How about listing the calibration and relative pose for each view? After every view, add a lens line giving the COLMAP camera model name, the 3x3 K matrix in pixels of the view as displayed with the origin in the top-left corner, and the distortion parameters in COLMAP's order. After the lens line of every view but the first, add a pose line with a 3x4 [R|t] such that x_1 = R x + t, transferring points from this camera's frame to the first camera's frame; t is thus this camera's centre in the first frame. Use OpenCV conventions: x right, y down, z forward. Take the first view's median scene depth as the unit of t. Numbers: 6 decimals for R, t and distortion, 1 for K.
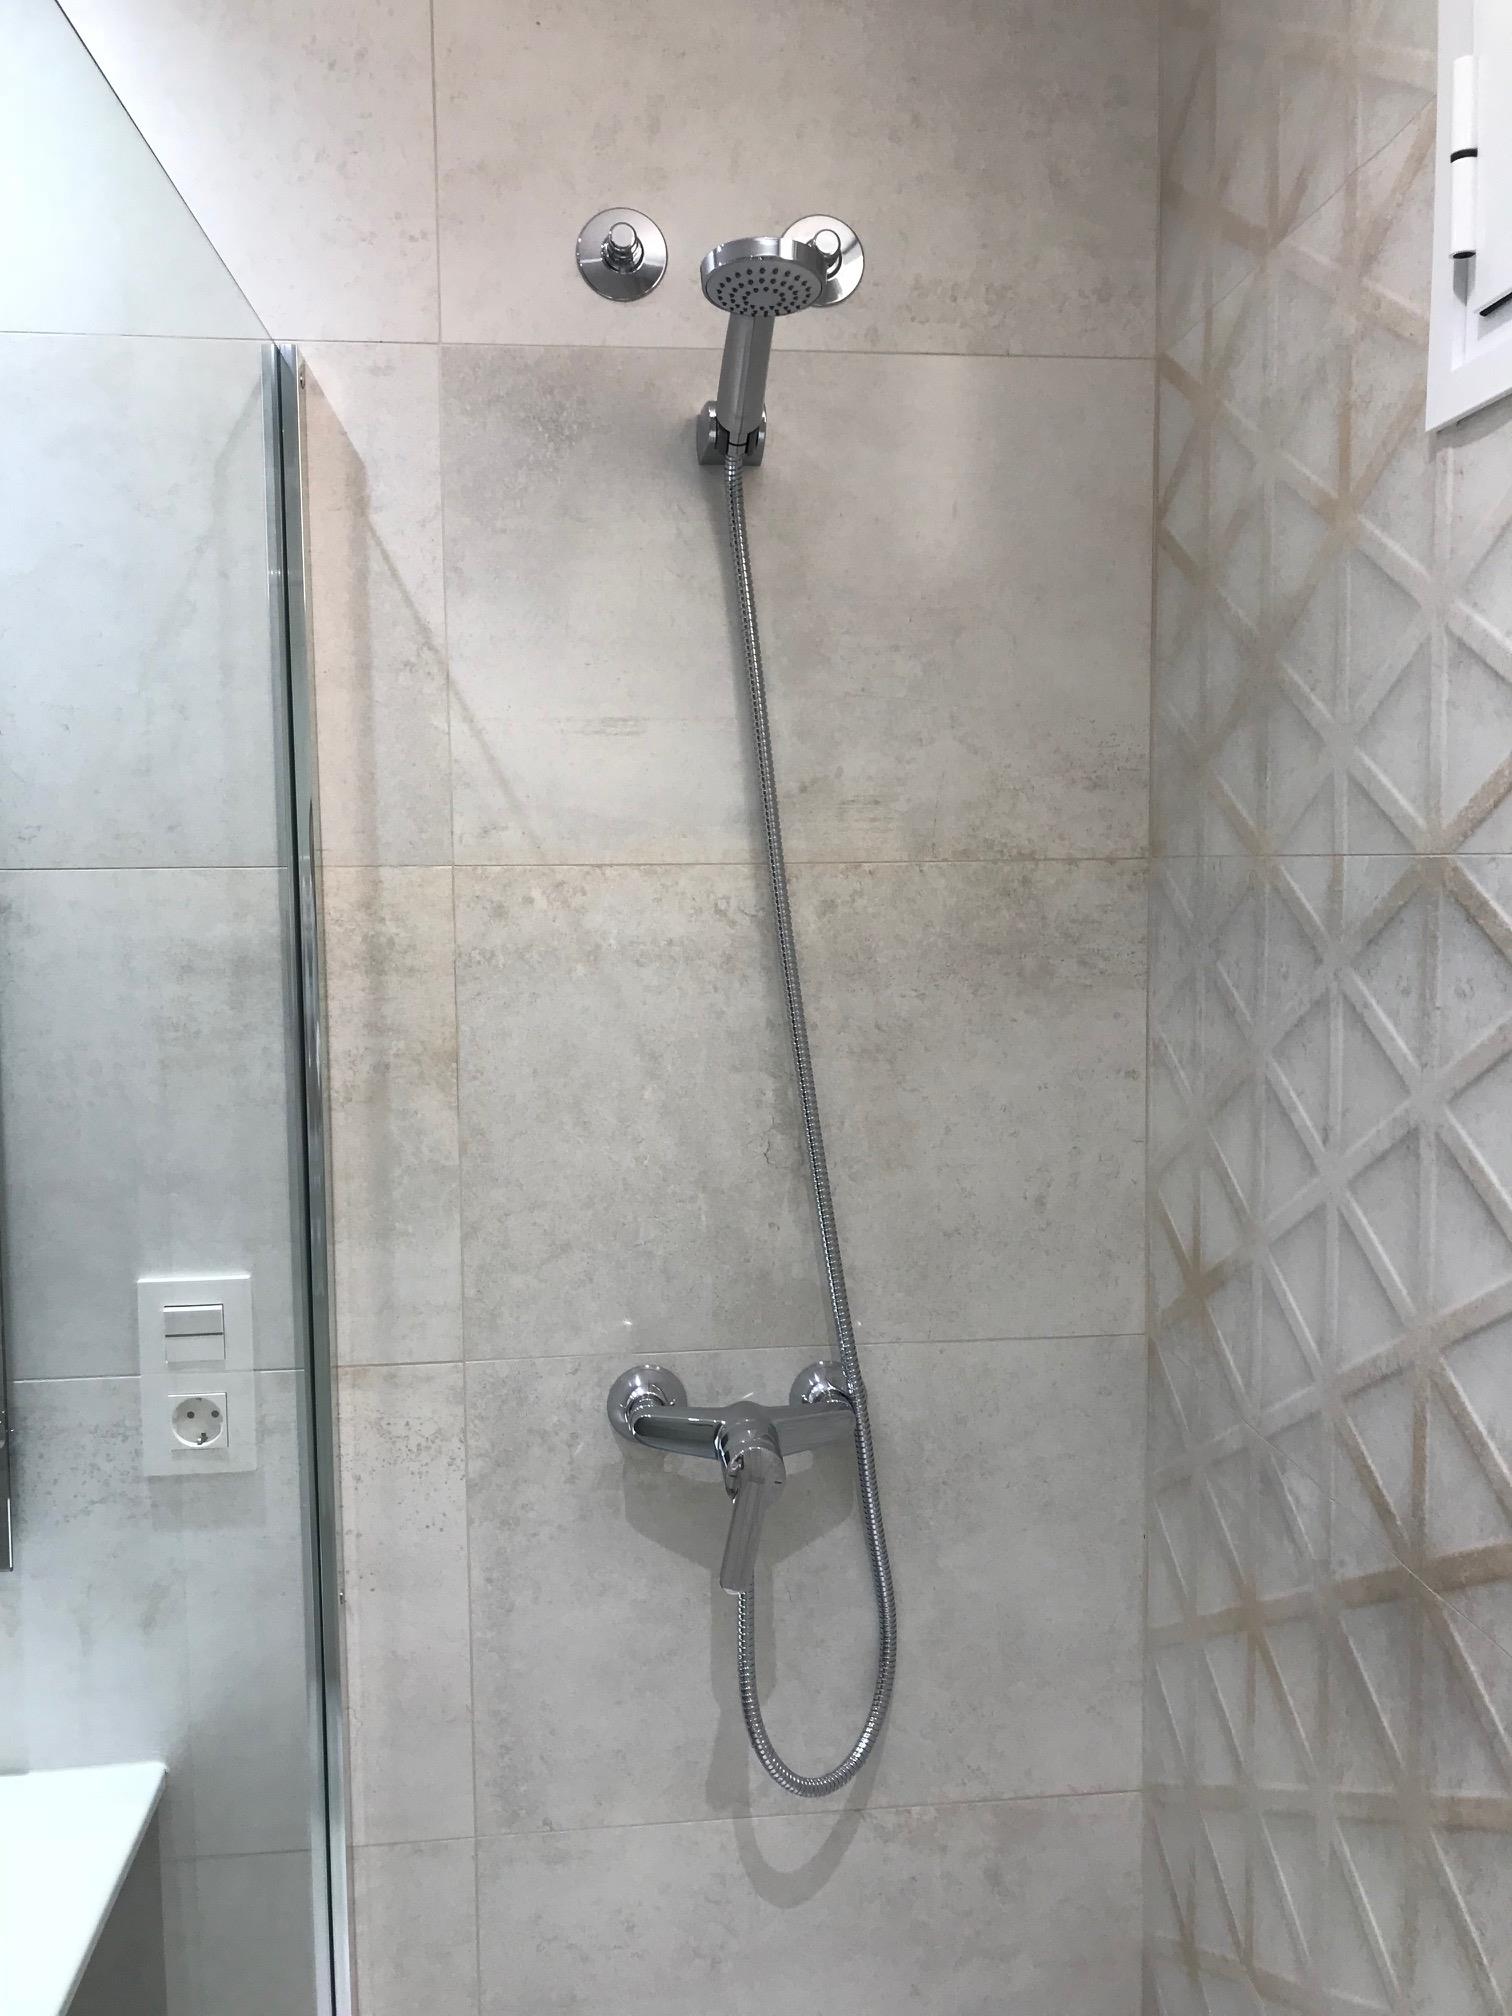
lens RADIAL K [[1669.2, 0, 755.7], [0, 1669.2, 999.1], [0, 0, 1]] dist [0.010443, -0.001256]
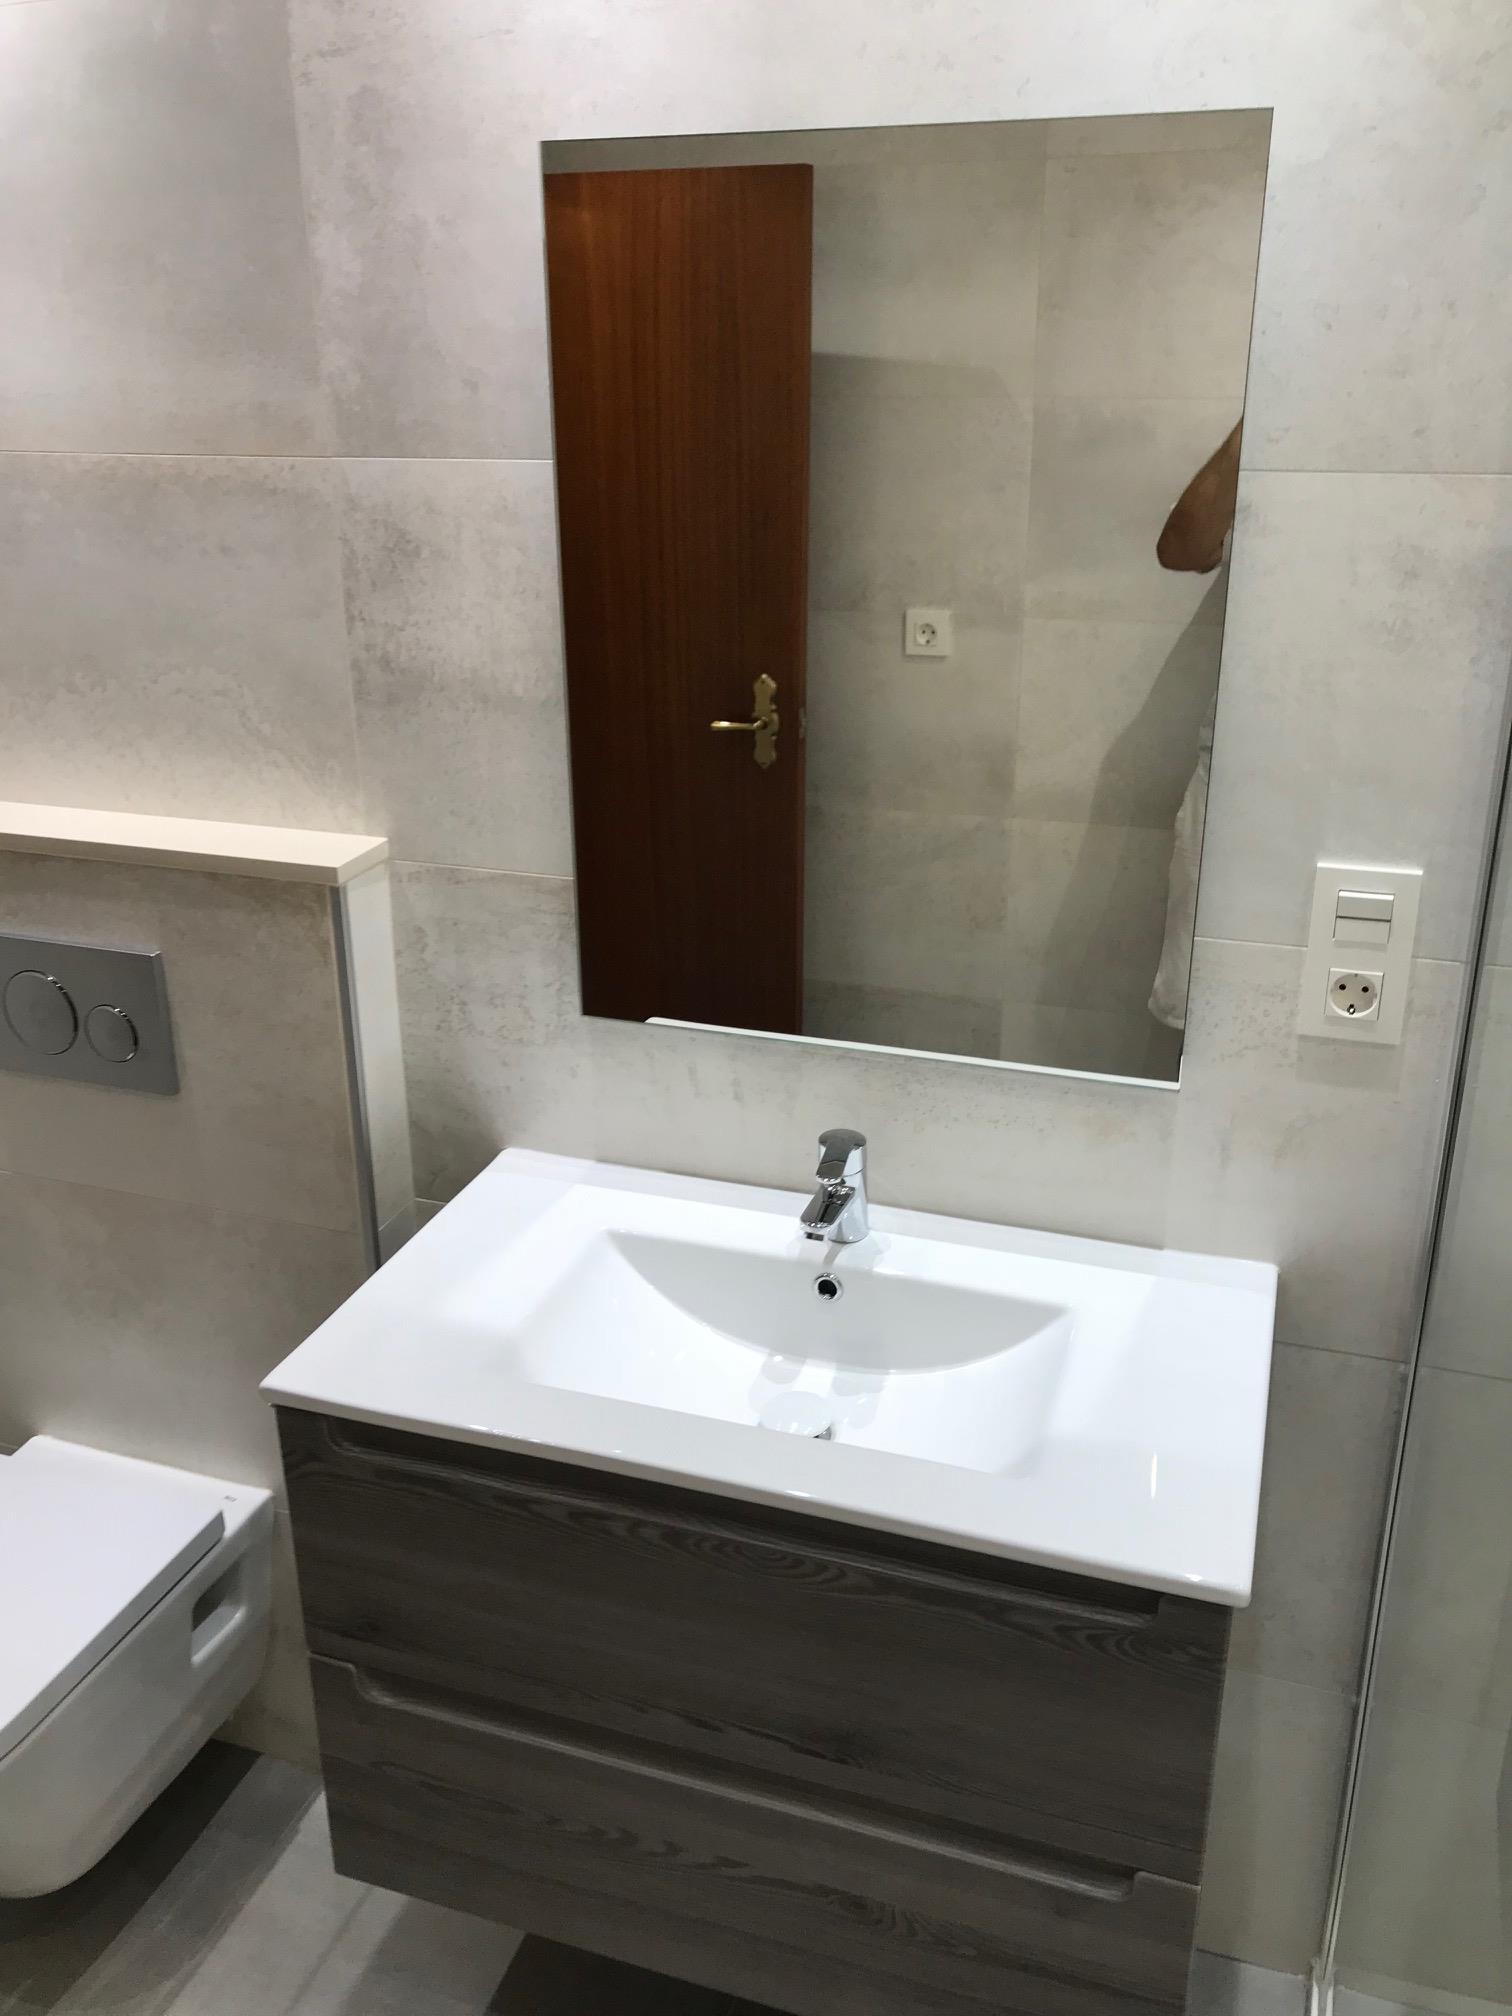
lens RADIAL K [[1681.2, 0, 753.1], [0, 1681.2, 990.1], [0, 0, 1]] dist [0.029692, -0.033310]
pose [[0.906842, 0.152747, -0.392817, -0.256849], [-0.033646, 0.955279, 0.293787, -0.065345], [0.420125, -0.253202, 0.871426, -0.139321]]
